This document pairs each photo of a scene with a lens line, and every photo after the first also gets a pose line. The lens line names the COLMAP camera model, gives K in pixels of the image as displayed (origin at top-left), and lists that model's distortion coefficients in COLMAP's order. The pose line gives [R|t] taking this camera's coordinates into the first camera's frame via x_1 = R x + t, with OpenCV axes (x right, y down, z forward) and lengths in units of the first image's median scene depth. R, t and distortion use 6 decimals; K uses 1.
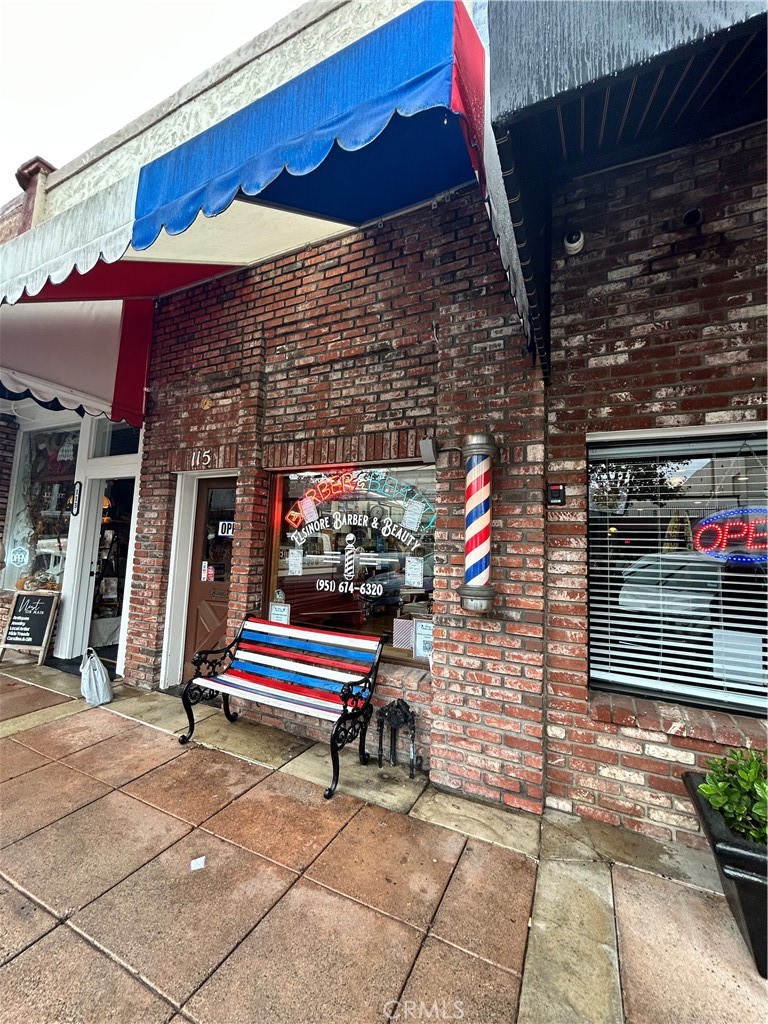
lens RADIAL K [[408.3, 0, 384.0], [0, 408.3, 512.0], [0, 0, 1]] dist [-0.009123, 0.005765]
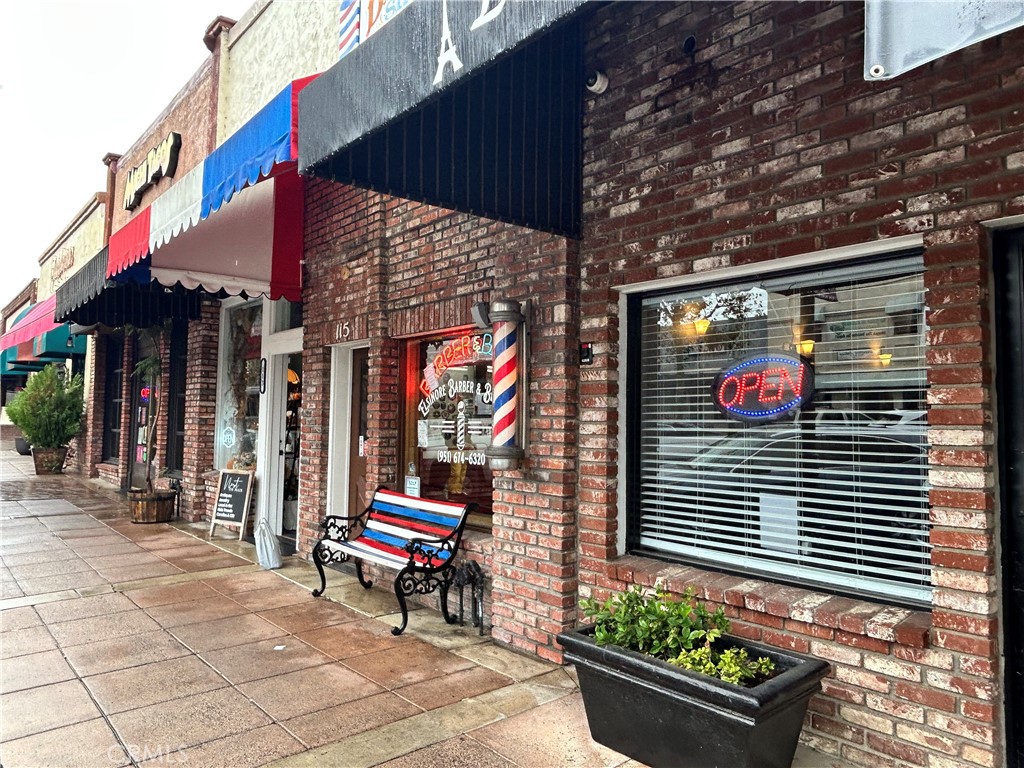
lens RADIAL K [[702.1, 0, 512.0], [0, 702.1, 384.0], [0, 0, 1]] dist [0.003536, -0.000405]
pose [[0.913732, -0.049081, -0.403342, 0.893321], [0.060040, 0.998090, 0.014561, -0.004813], [0.401857, -0.037521, 0.914933, -0.578859]]
